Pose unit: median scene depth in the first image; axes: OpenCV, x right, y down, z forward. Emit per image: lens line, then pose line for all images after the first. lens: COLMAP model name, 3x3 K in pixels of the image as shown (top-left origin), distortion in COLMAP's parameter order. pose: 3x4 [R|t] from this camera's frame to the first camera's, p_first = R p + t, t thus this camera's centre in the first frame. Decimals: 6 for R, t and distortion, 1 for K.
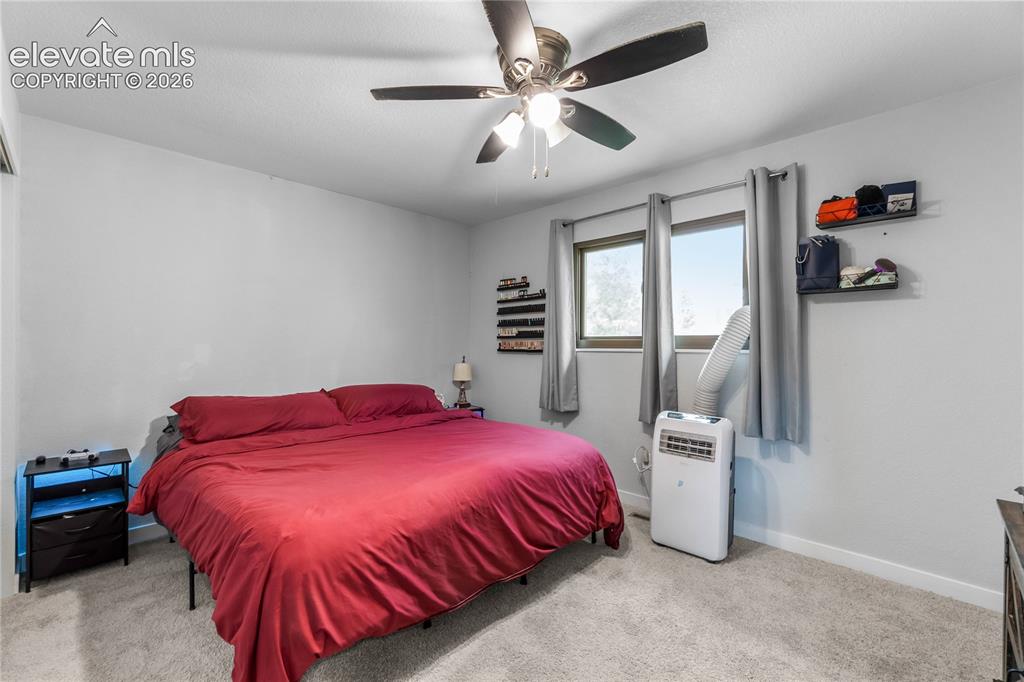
lens RADIAL K [[443.2, 0, 504.2], [0, 443.2, 334.1], [0, 0, 1]] dist [-0.000491, 0.000096]
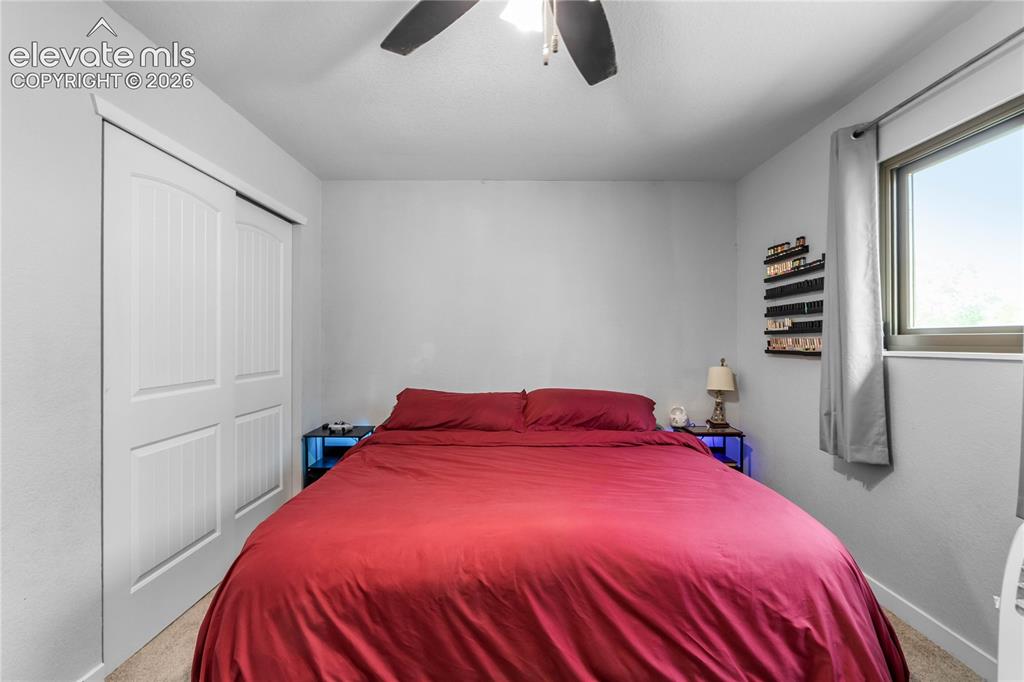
lens RADIAL K [[448.0, 0, 508.3], [0, 448.0, 326.8], [0, 0, 1]] dist [0.000172, -0.000097]
pose [[0.697653, -0.022669, -0.716077, 0.237381], [0.017547, 0.999740, -0.014555, 0.002056], [0.716221, -0.002411, 0.697869, 0.277313]]
